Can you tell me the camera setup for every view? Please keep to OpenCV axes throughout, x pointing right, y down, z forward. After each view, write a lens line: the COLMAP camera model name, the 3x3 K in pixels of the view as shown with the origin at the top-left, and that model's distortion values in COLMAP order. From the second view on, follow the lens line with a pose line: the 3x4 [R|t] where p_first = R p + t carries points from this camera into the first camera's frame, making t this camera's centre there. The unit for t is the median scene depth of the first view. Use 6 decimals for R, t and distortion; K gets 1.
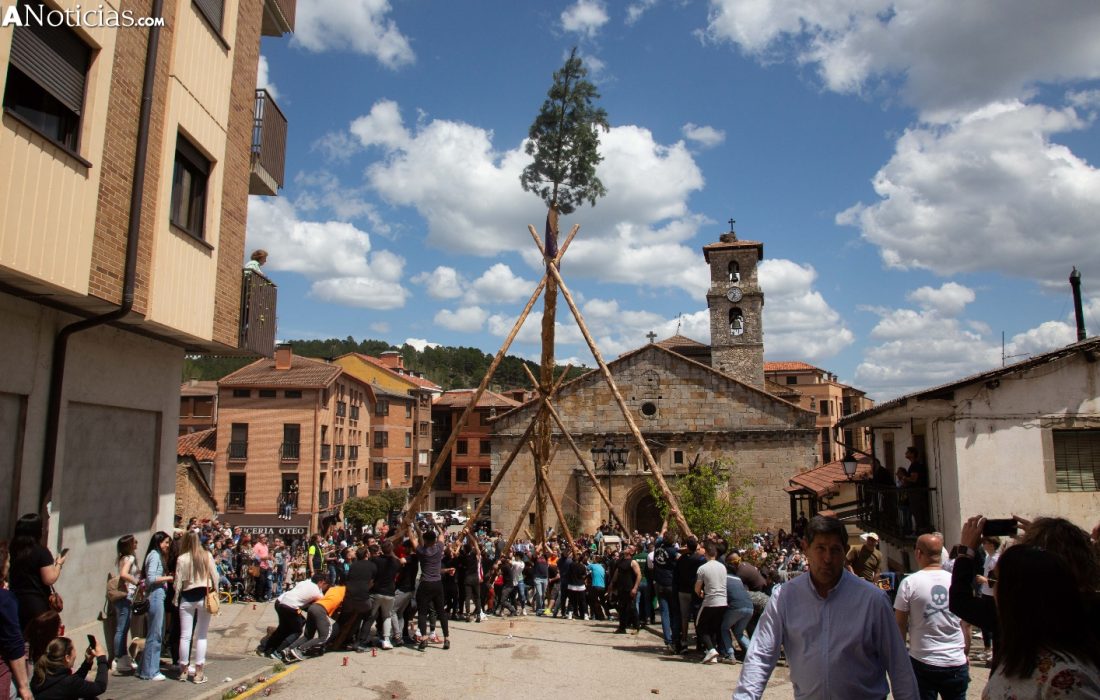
lens RADIAL K [[859.7, 0, 545.0], [0, 859.7, 283.5], [0, 0, 1]] dist [-0.118999, 0.000784]
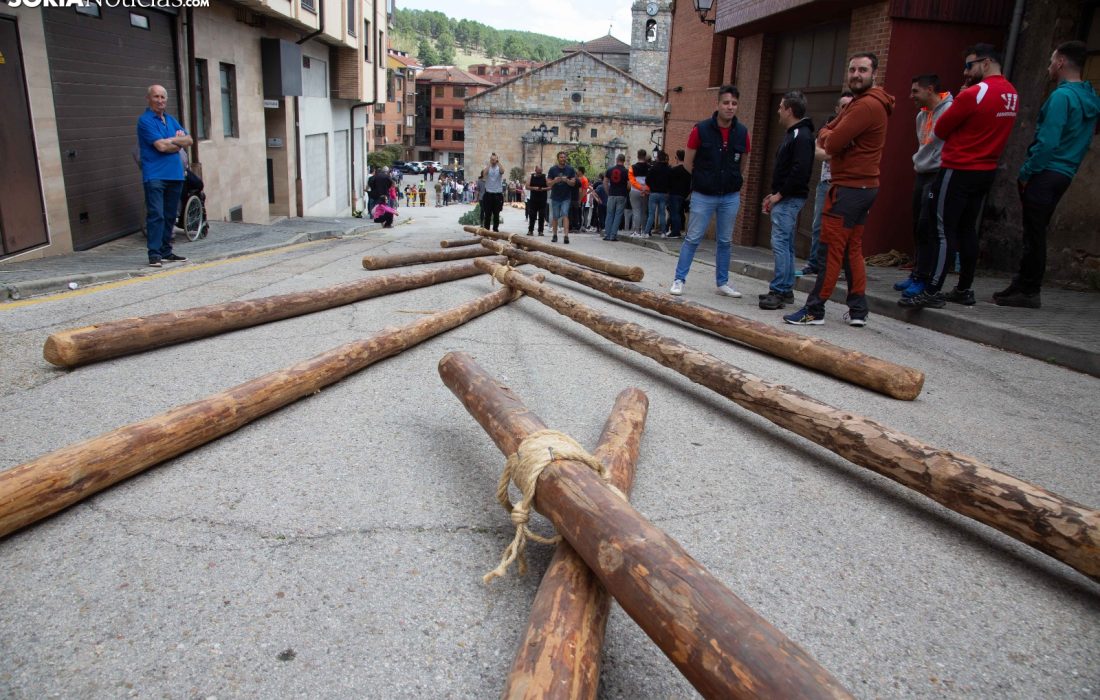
lens RADIAL K [[760.4, 0, 555.9], [0, 760.4, 356.0], [0, 0, 1]] dist [-0.120614, 0.062631]
pose [[0.996227, 0.027414, 0.082348, -0.003873], [-0.064107, 0.872022, 0.485250, -0.077148], [-0.058507, -0.488698, 0.870489, -0.279775]]
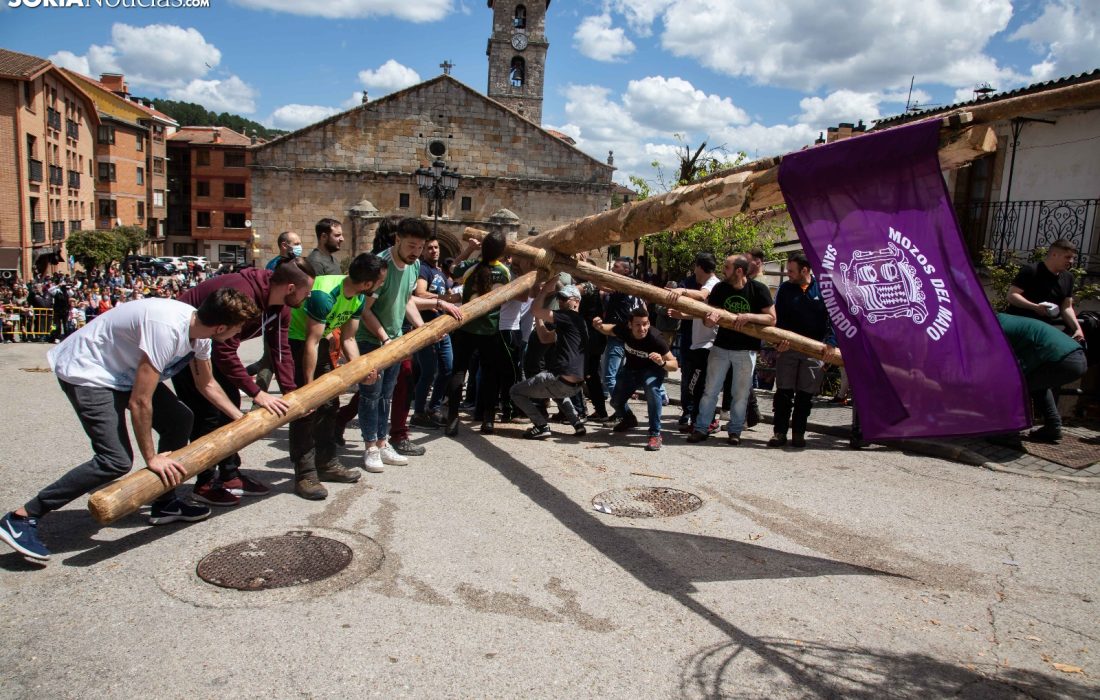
lens RADIAL K [[760.4, 0, 555.9], [0, 760.4, 356.0], [0, 0, 1]] dist [-0.120614, 0.062631]
pose [[0.931497, -0.006711, 0.363688, -0.048770], [-0.125681, 0.932316, 0.339104, 0.061386], [-0.341348, -0.361583, 0.867605, 0.174815]]
